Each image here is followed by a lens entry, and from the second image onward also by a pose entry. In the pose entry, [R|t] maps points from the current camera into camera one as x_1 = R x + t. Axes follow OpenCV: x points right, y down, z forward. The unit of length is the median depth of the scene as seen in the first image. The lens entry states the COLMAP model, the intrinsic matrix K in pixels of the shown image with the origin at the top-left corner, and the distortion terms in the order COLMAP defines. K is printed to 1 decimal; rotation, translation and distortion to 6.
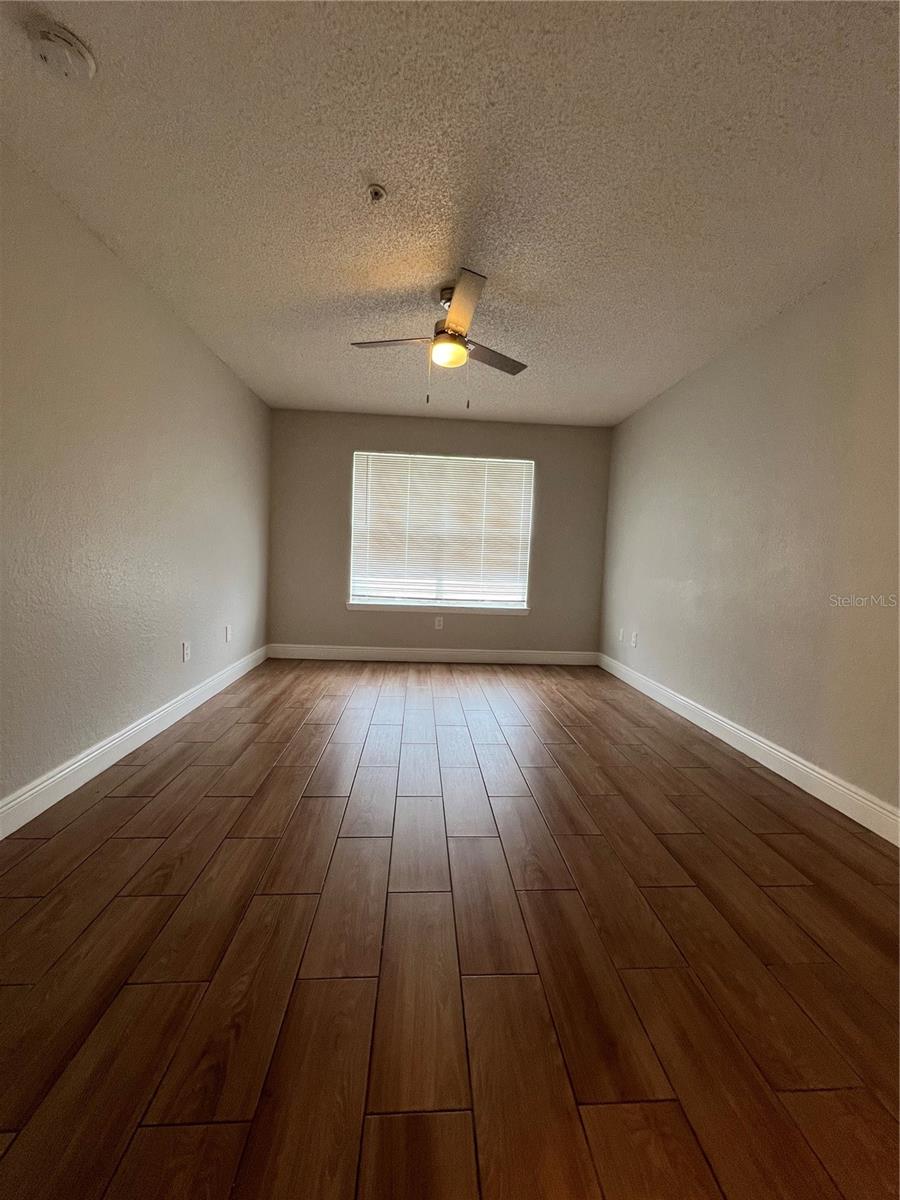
lens RADIAL K [[478.5, 0, 452.4], [0, 478.5, 596.4], [0, 0, 1]] dist [-0.003143, 0.000145]
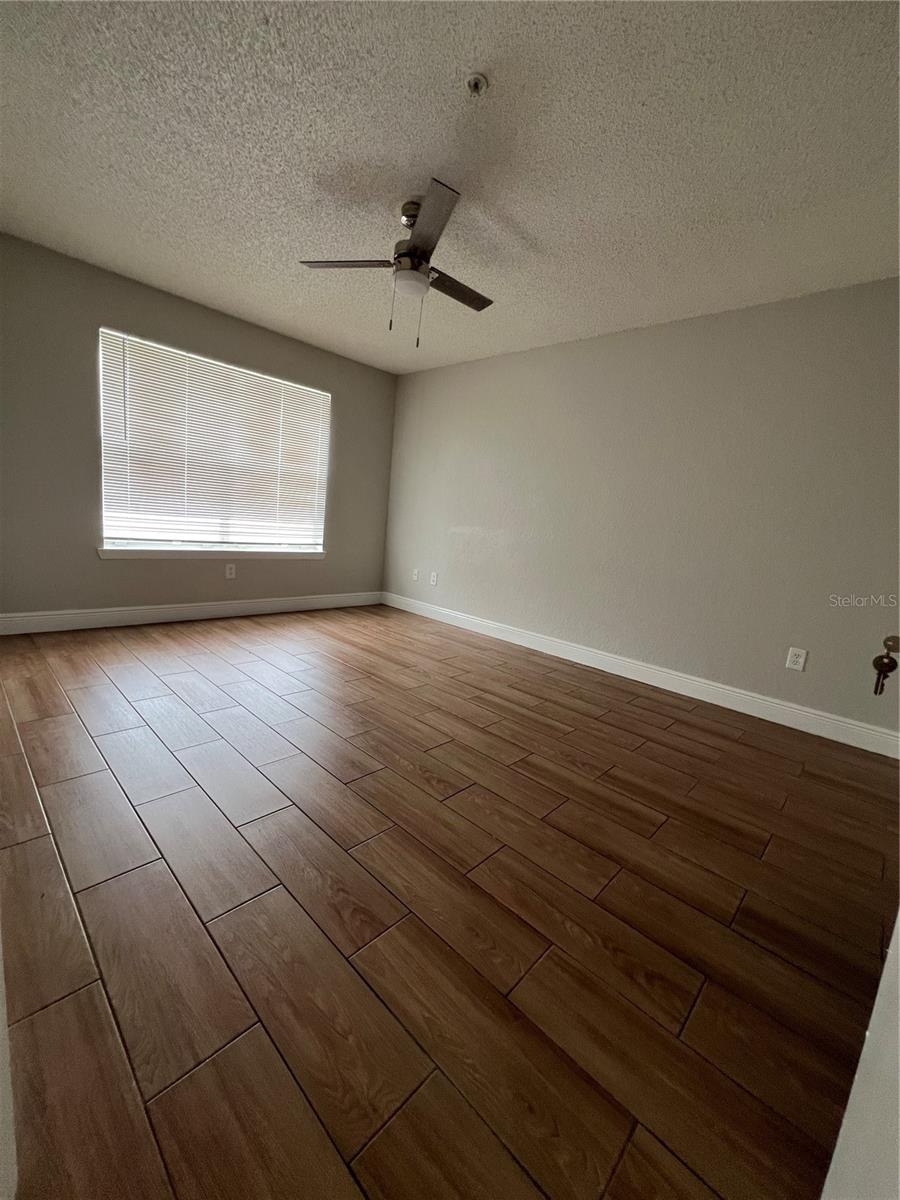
lens RADIAL K [[480.7, 0, 453.2], [0, 480.7, 594.7], [0, 0, 1]] dist [0.000259, -0.000113]
pose [[0.735847, -0.077417, 0.672708, -0.319413], [-0.012018, 0.991793, 0.127285, -0.016187], [-0.677041, -0.101747, 0.728878, 0.114505]]
